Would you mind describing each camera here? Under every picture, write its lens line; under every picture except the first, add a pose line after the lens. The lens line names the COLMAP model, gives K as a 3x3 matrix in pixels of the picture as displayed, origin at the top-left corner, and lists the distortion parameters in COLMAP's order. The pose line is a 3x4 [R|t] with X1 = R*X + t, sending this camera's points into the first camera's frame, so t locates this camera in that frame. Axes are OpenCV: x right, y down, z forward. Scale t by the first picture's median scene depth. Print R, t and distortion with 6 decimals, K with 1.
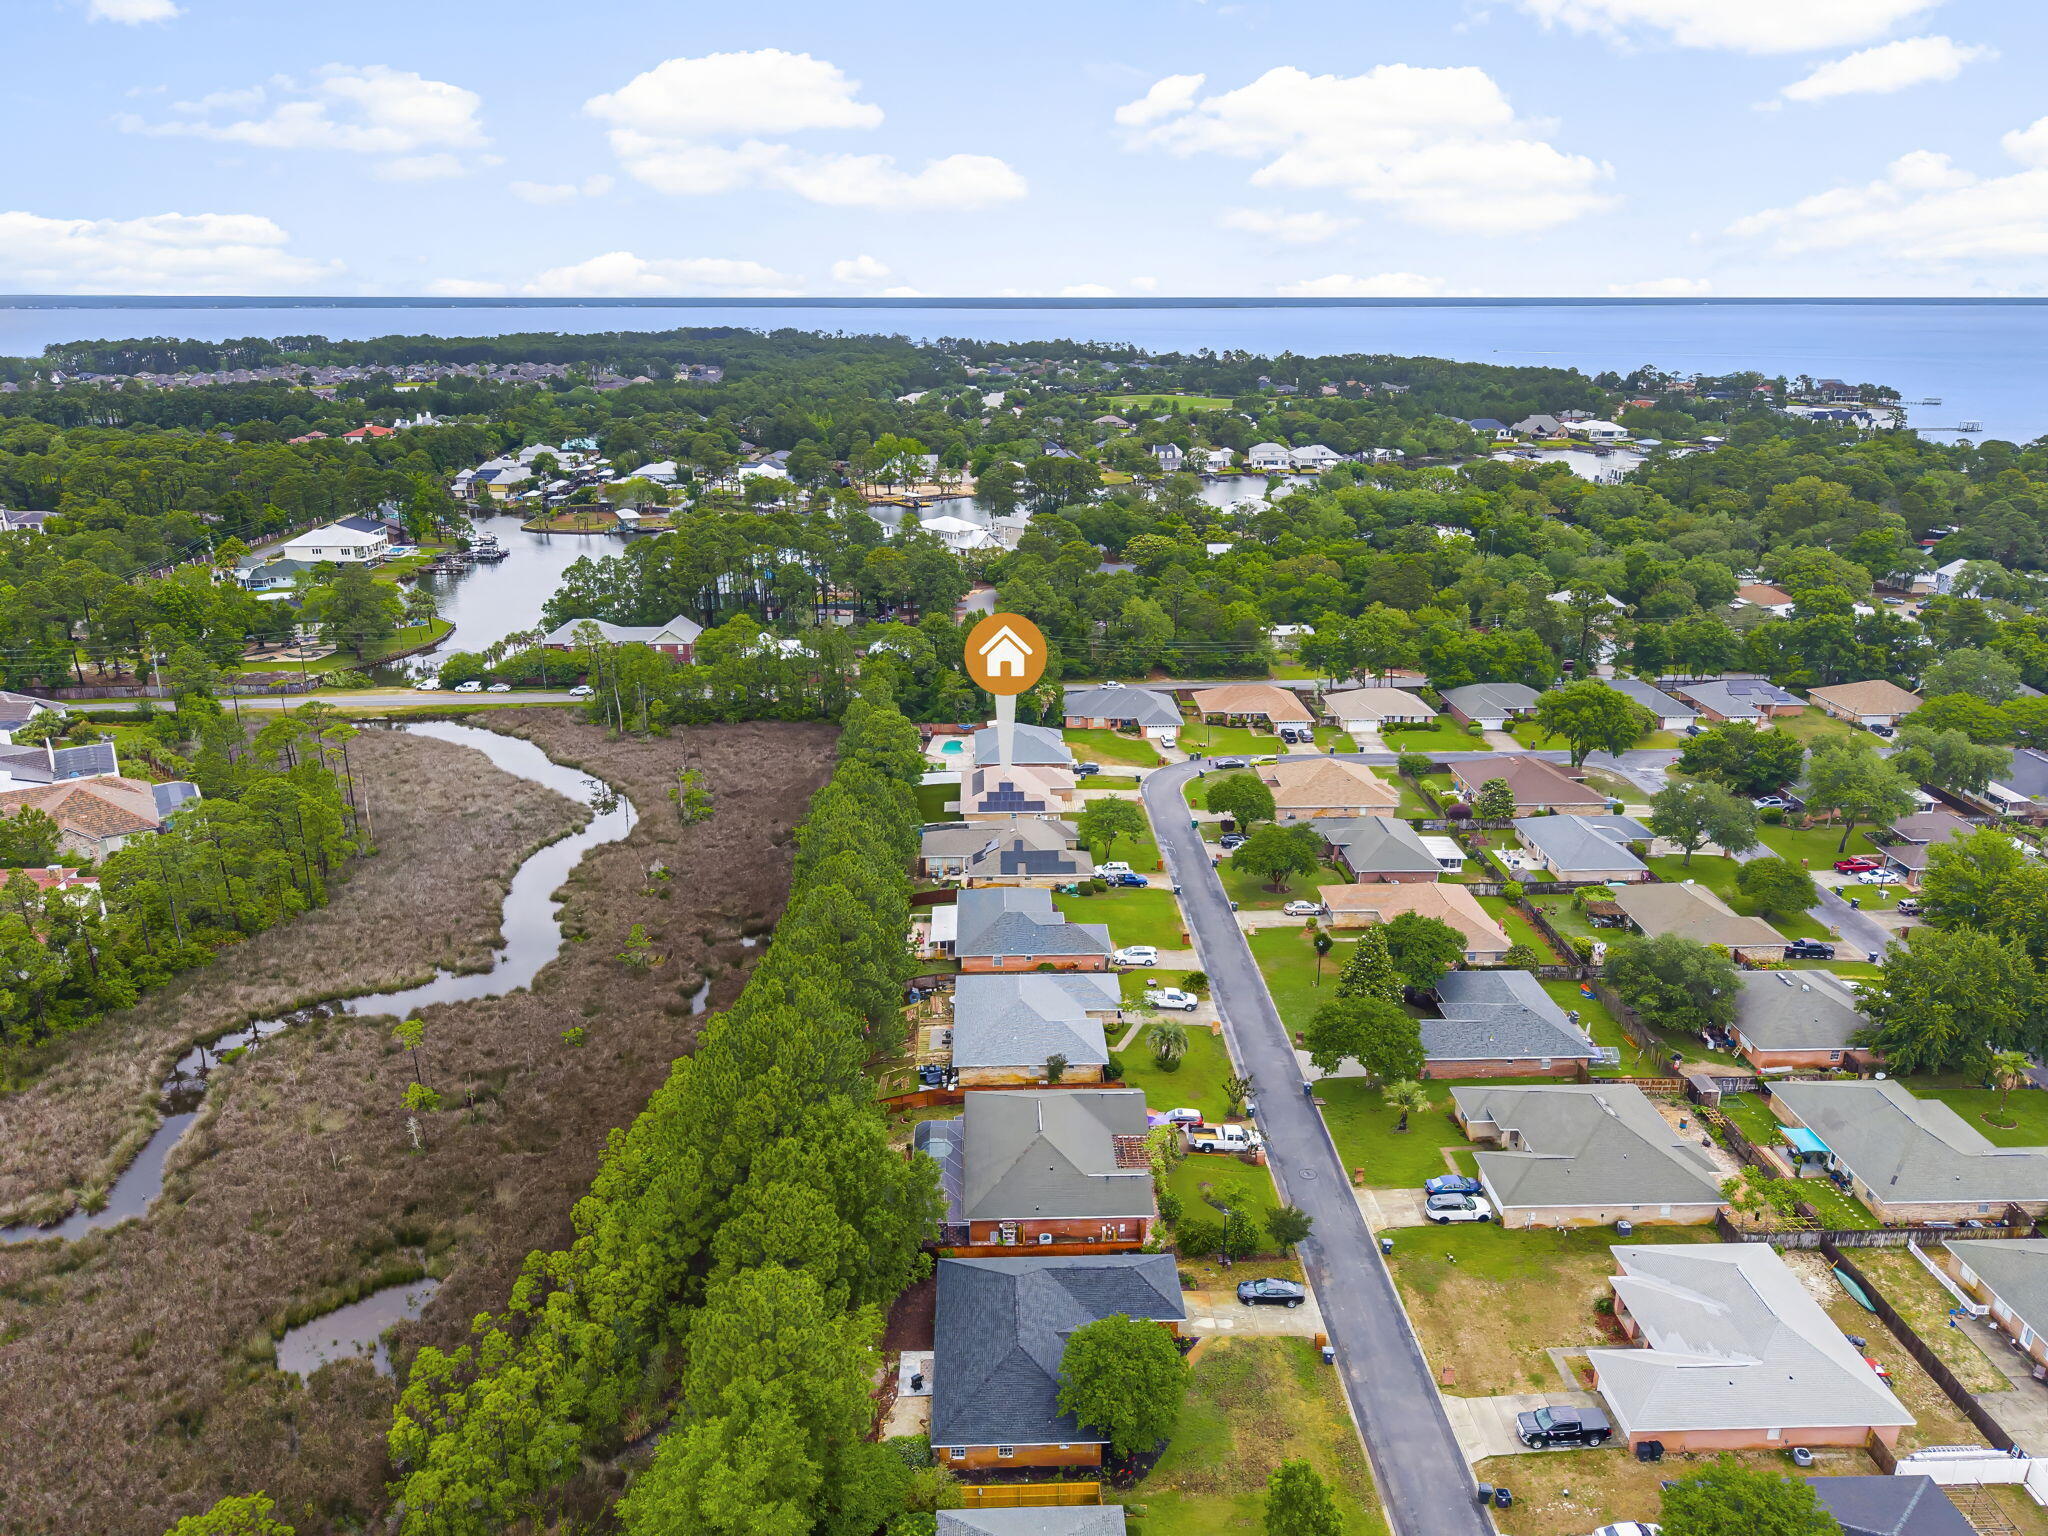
lens RADIAL K [[1386.3, 0, 1024.0], [0, 1386.3, 768.0], [0, 0, 1]] dist [0.051296, -0.058815]
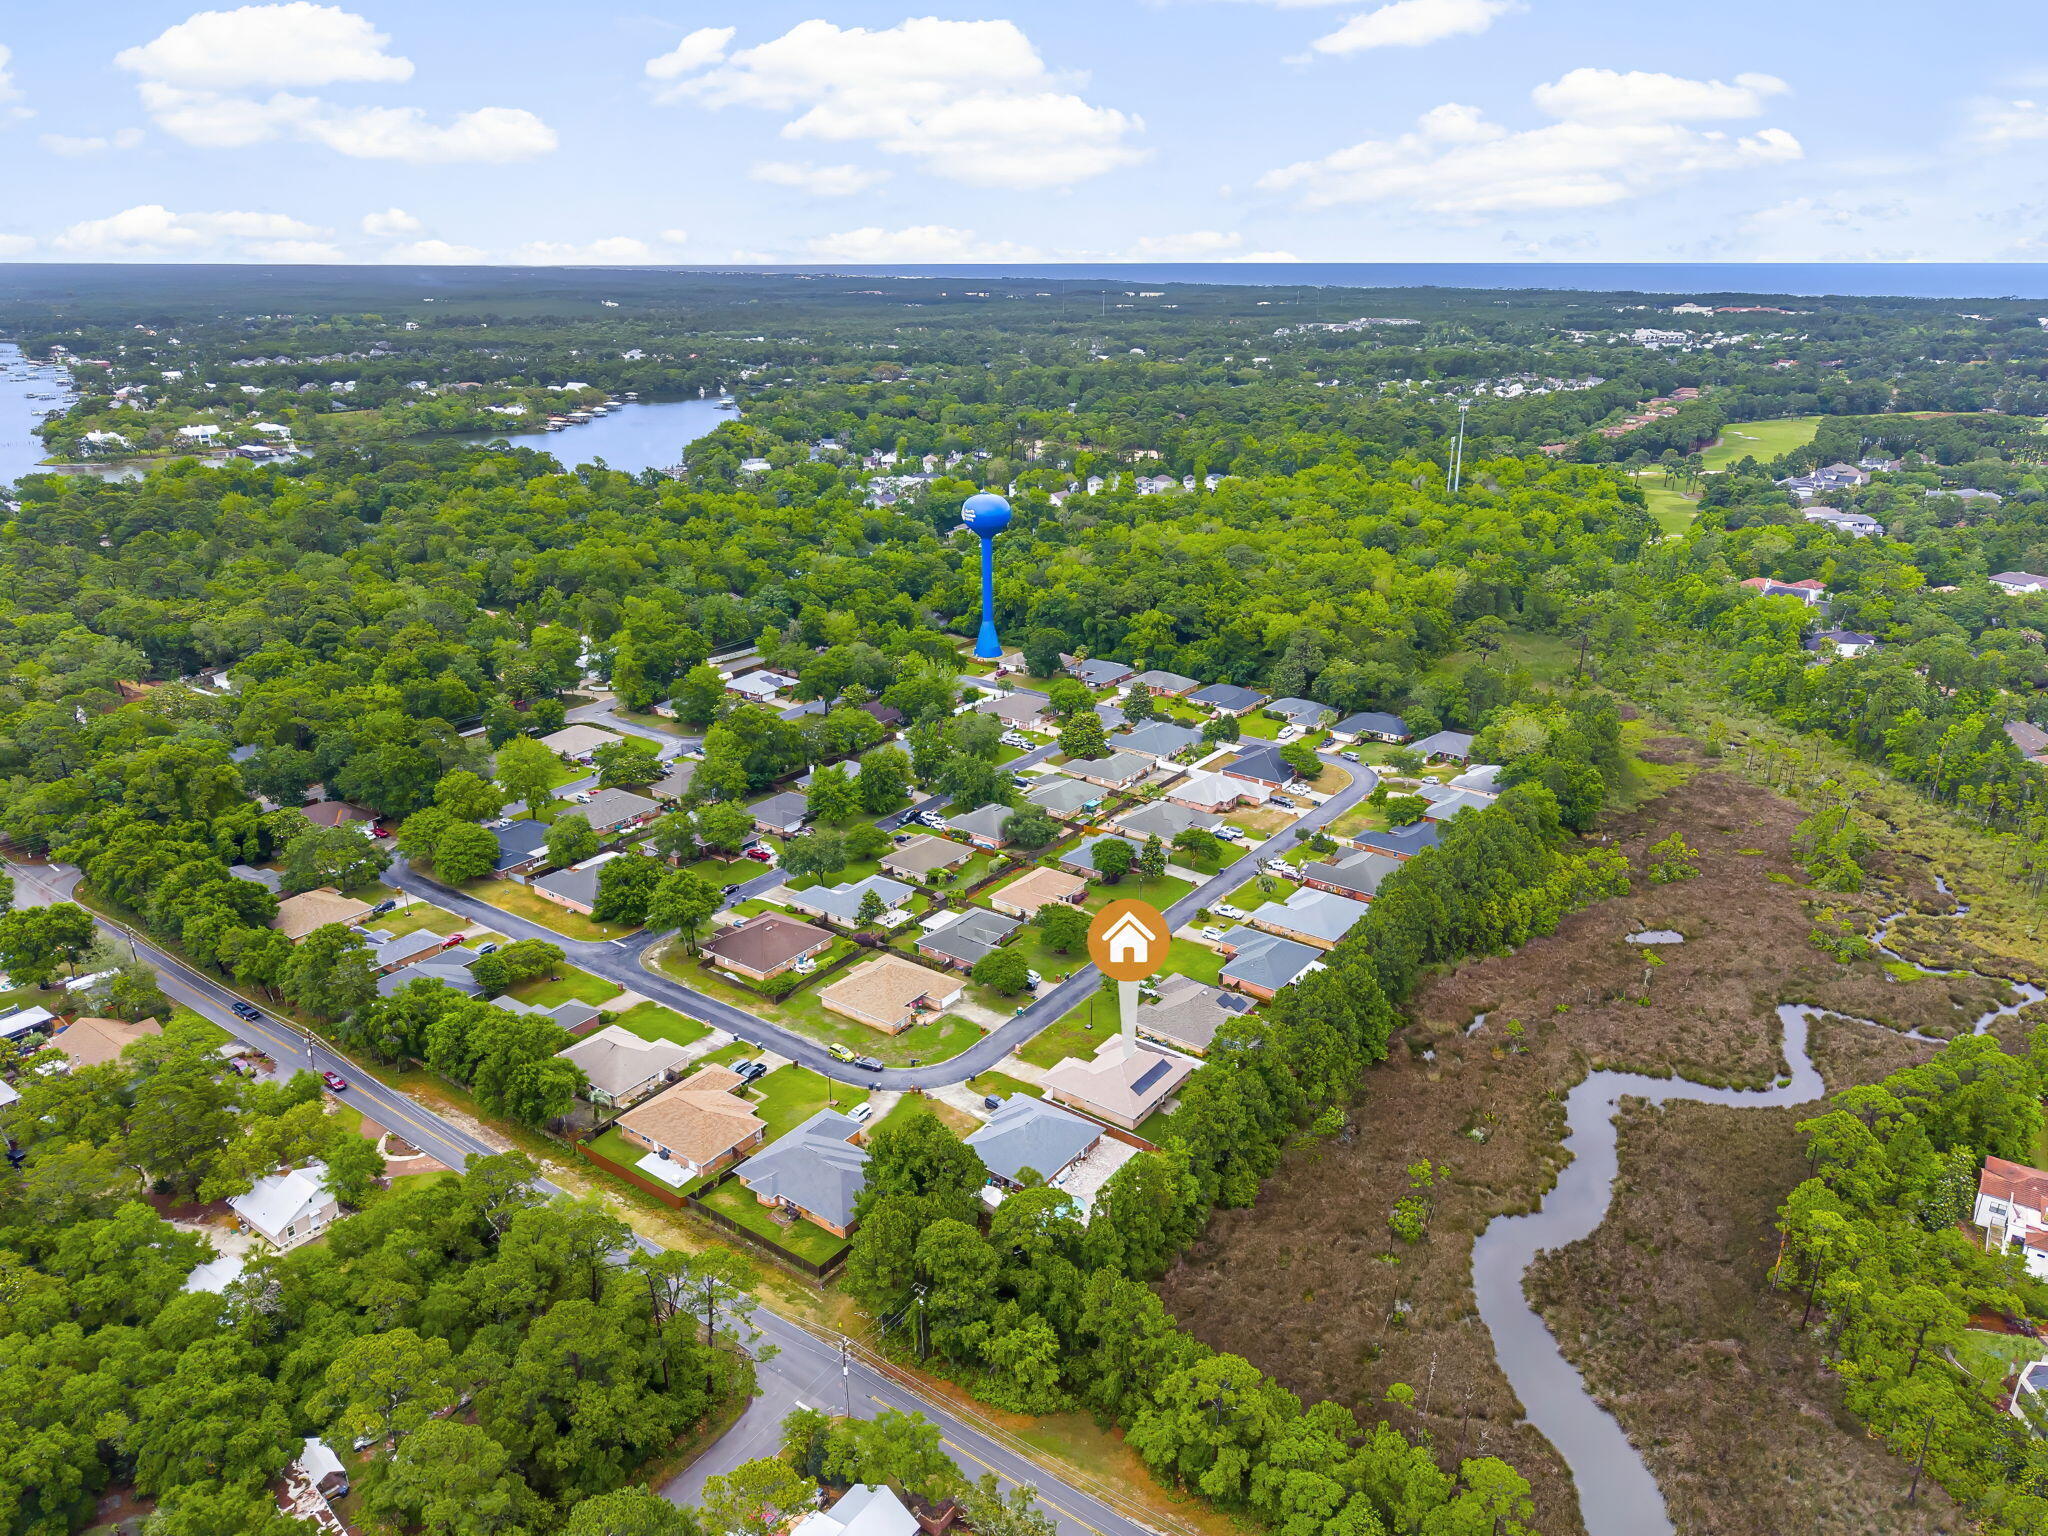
lens RADIAL K [[1373.6, 0, 1024.0], [0, 1373.6, 768.0], [0, 0, 1]] dist [0.121876, -0.057108]
pose [[-0.781010, -0.206132, 0.589519, -0.442107], [0.205175, 0.806870, 0.553952, -0.651604], [-0.589853, 0.553597, -0.587881, 1.318649]]
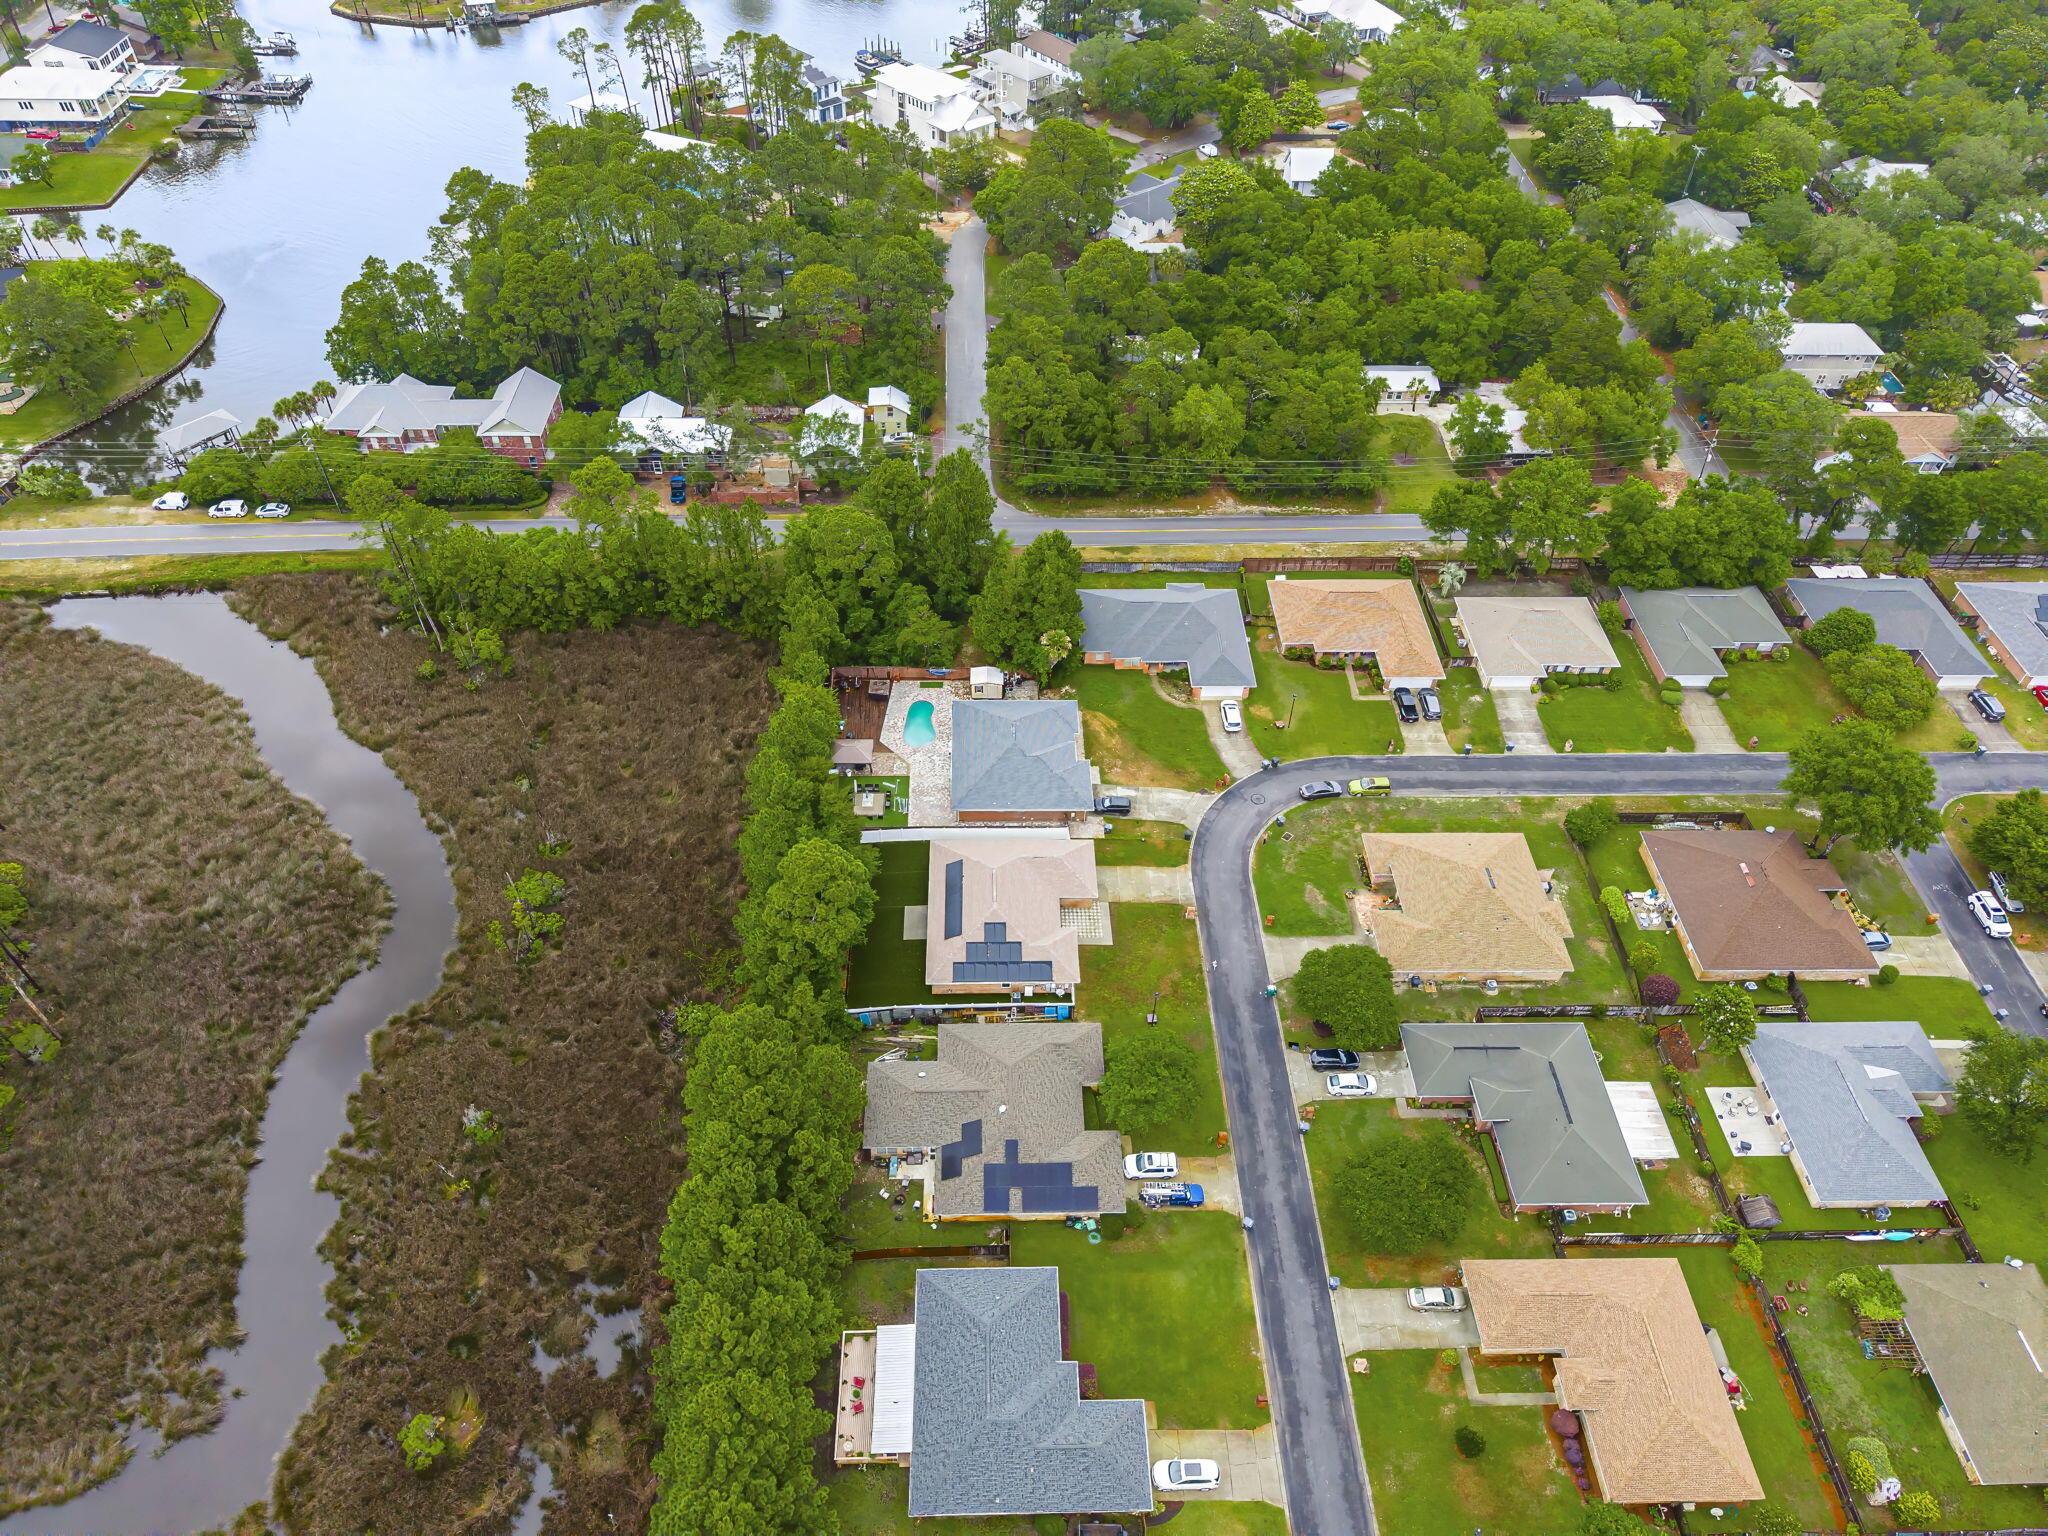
lens RADIAL K [[1345.0, 0, 1018.3], [0, 1345.0, 730.7], [0, 0, 1]] dist [0.005151, 0.003986]
pose [[0.999577, 0.025990, 0.013048, -0.010757], [-0.029081, 0.891031, 0.453010, -0.310705], [0.000147, -0.453198, 0.891410, 0.395391]]
